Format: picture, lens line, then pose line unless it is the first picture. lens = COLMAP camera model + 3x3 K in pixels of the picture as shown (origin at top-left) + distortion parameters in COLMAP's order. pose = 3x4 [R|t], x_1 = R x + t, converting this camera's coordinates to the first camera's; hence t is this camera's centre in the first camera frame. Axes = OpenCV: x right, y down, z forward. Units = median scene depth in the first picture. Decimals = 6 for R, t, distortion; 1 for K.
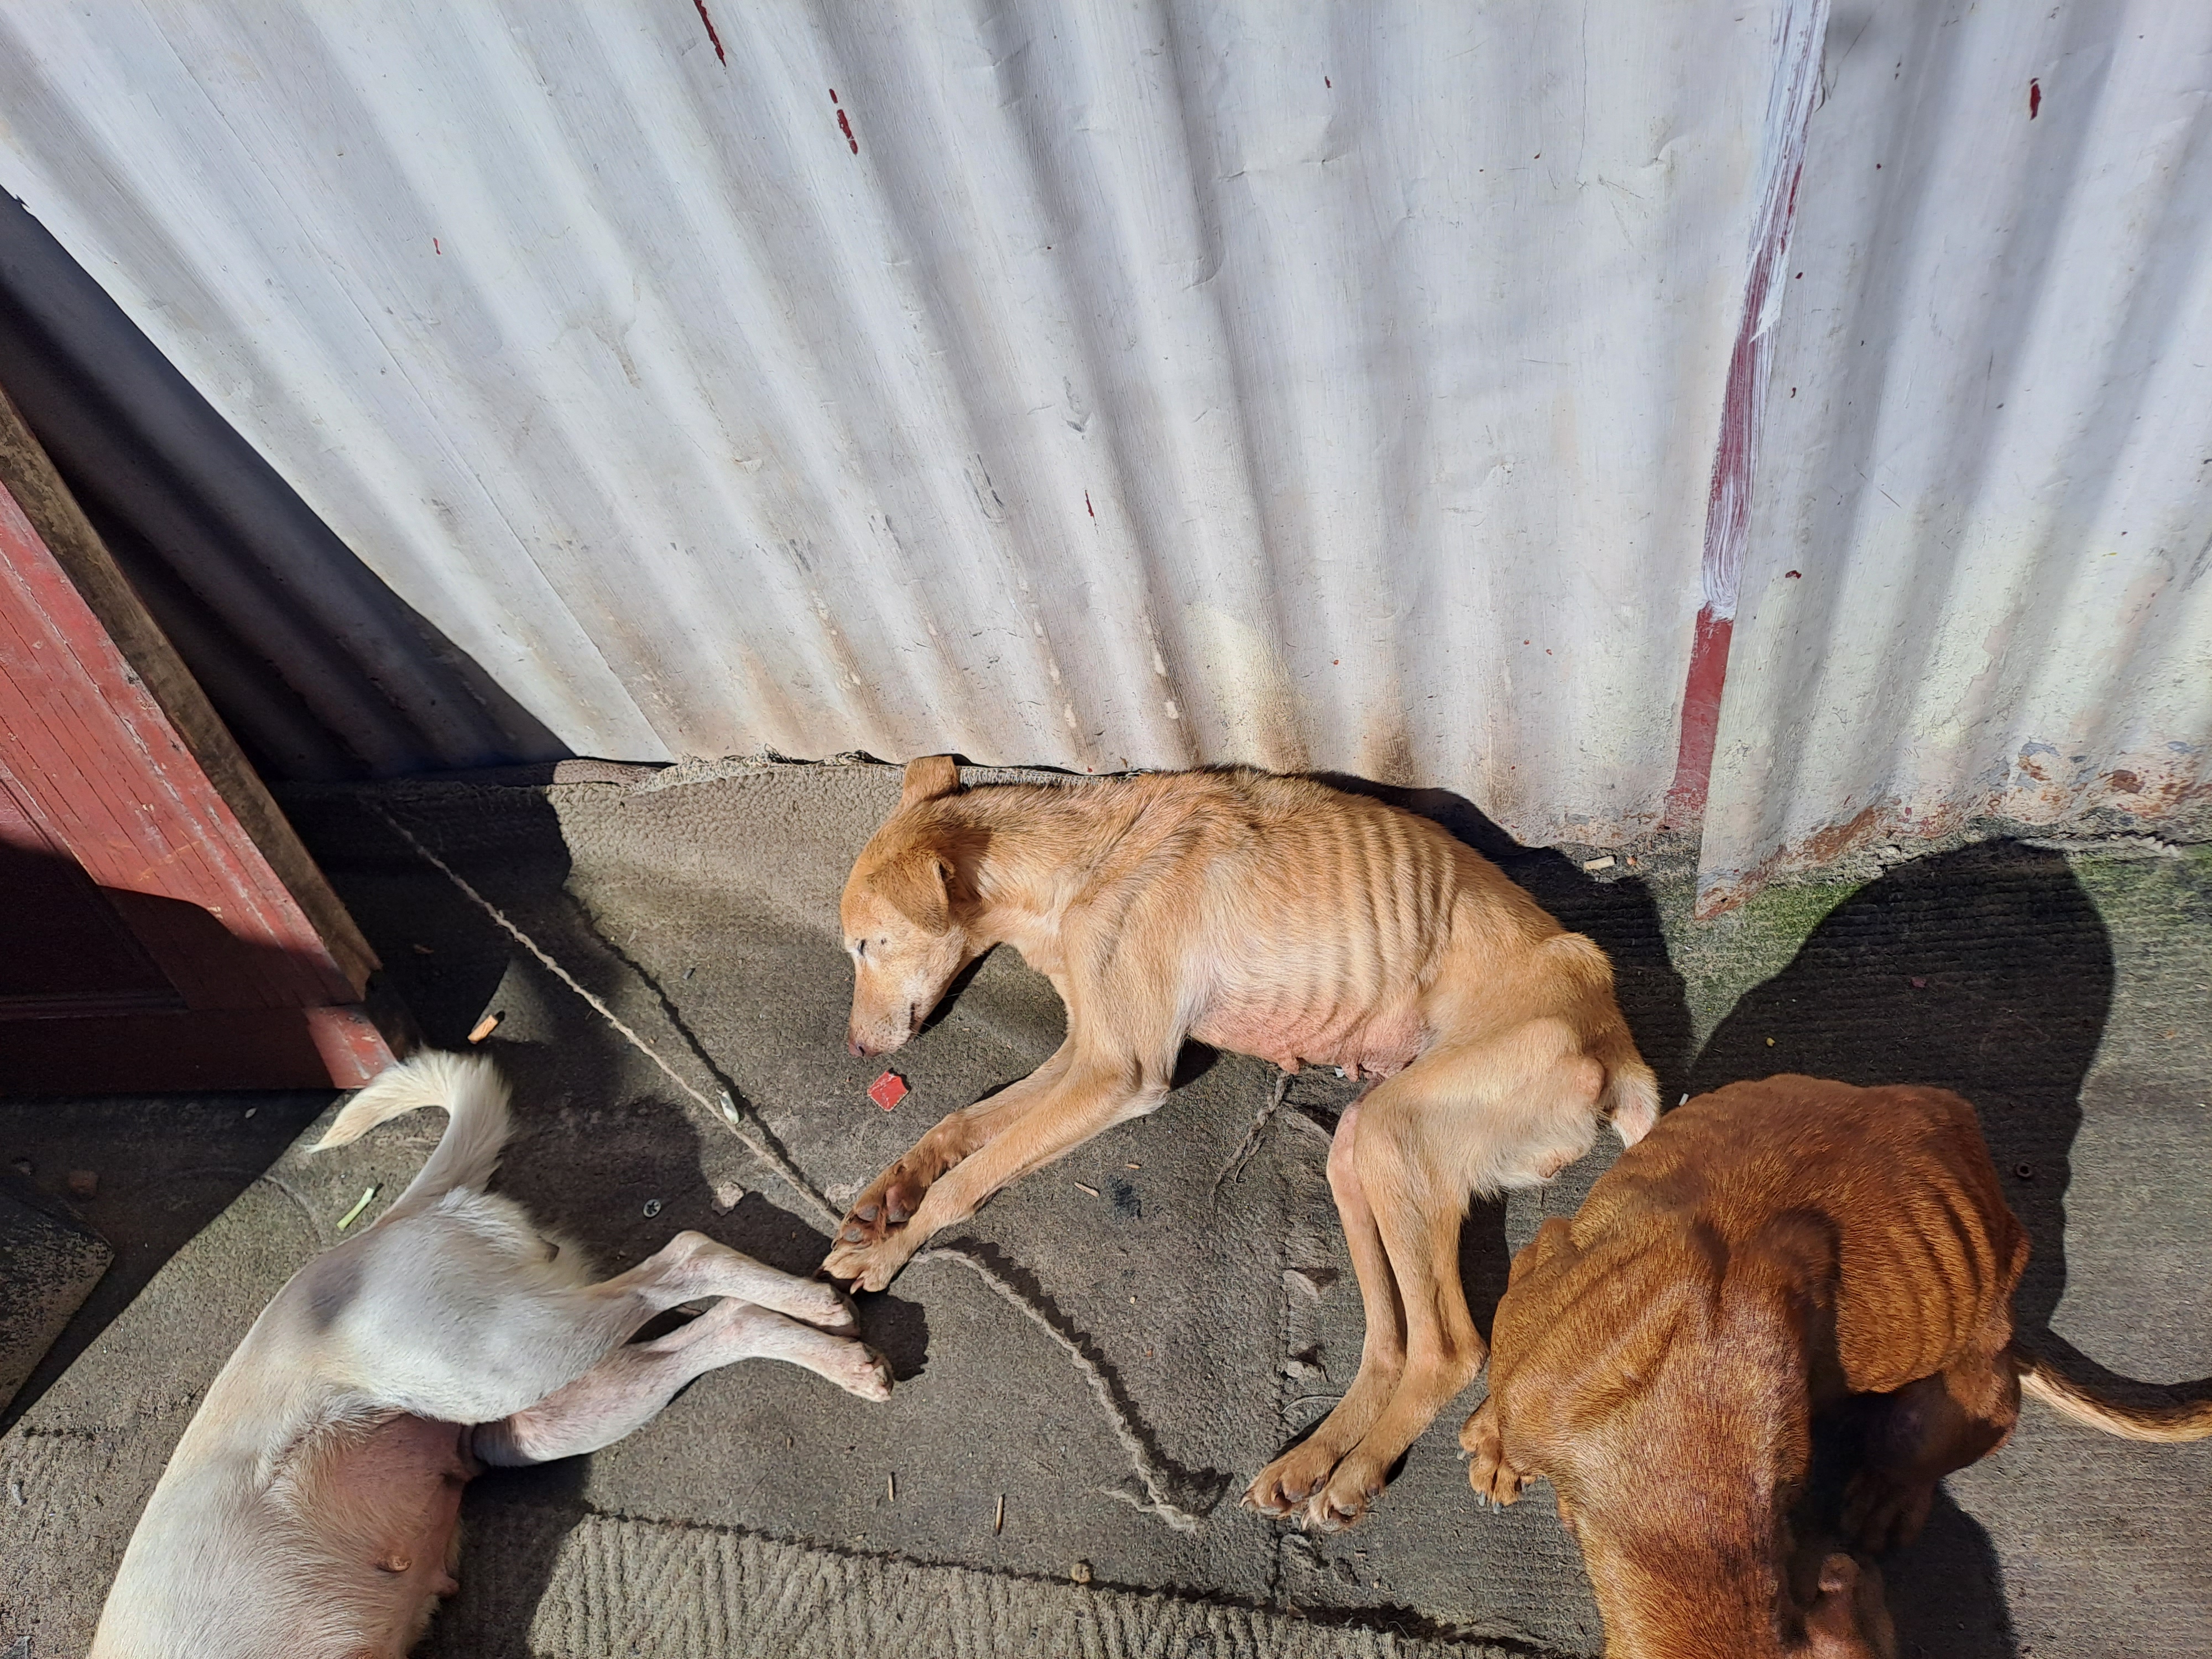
lens RADIAL K [[1668.4, 0, 1104.3], [0, 1668.4, 829.9], [0, 0, 1]] dist [0.080802, -0.119505]
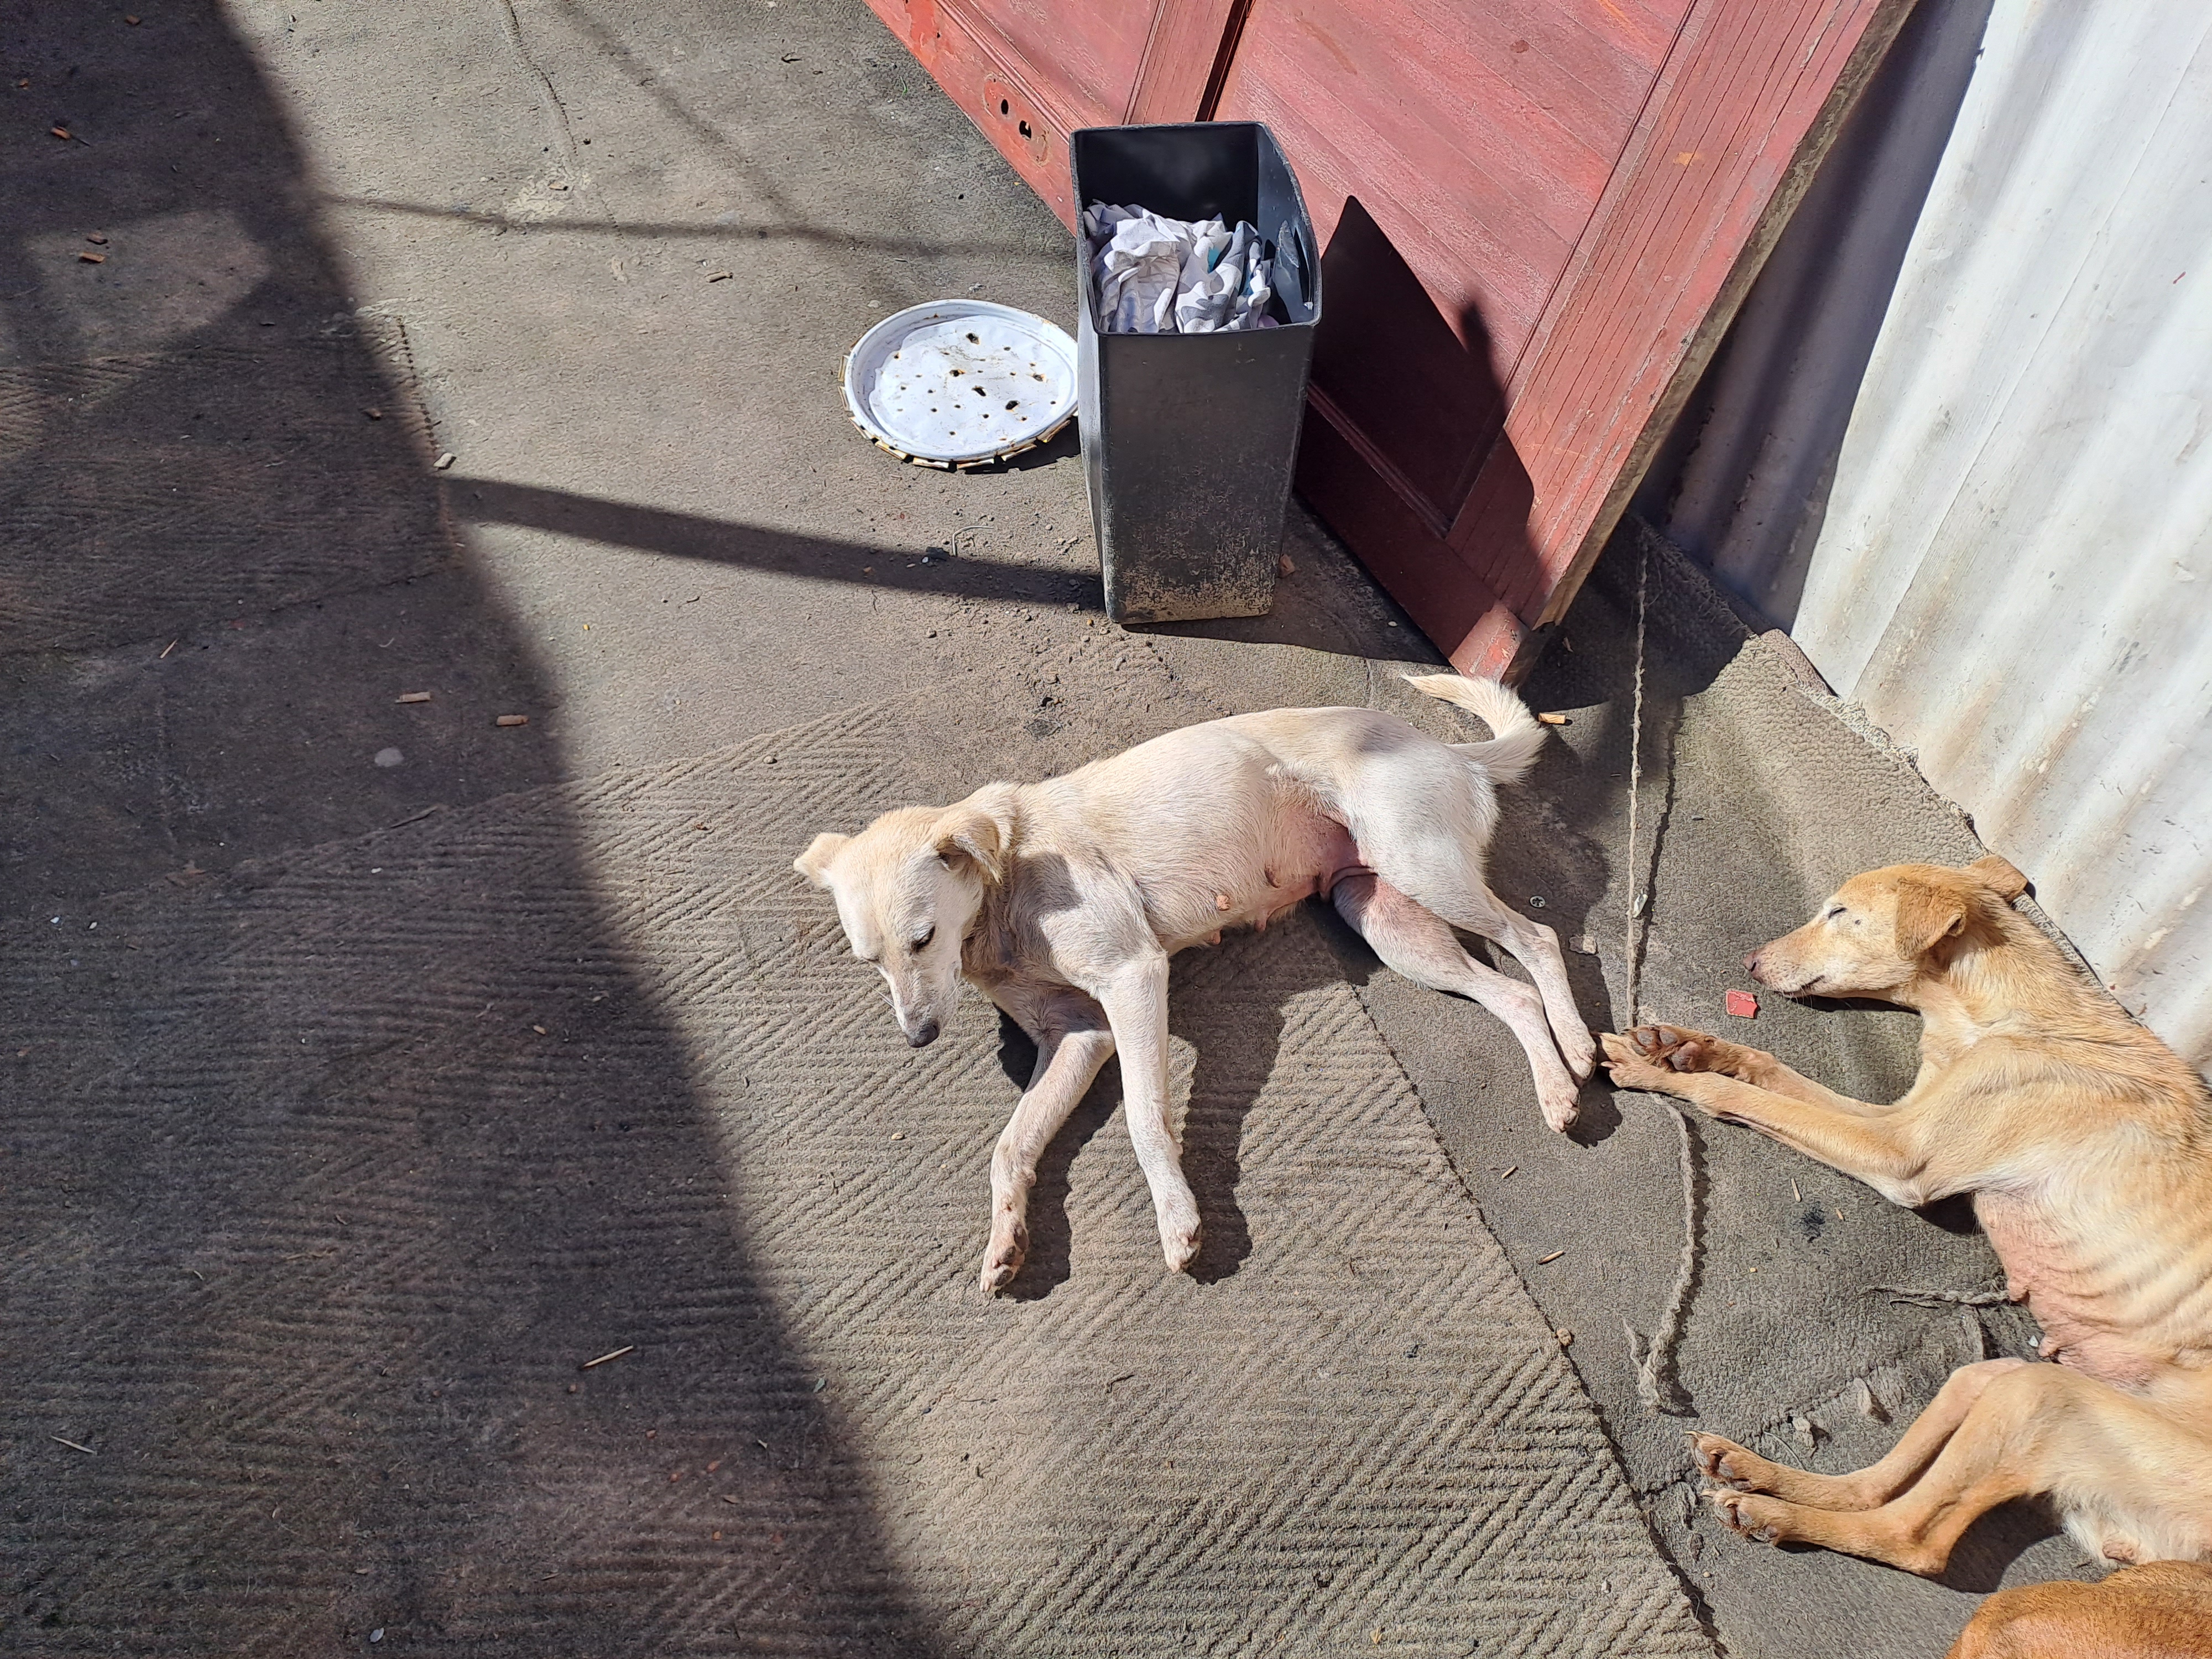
lens RADIAL K [[1618.5, 0, 1105.0], [0, 1618.5, 827.2], [0, 0, 1]] dist [0.021078, -0.046417]
pose [[0.499583, 0.780472, -0.375874, -0.022713], [-0.783241, 0.592327, 0.188896, 0.228338], [0.370068, 0.200031, 0.907214, -0.224296]]
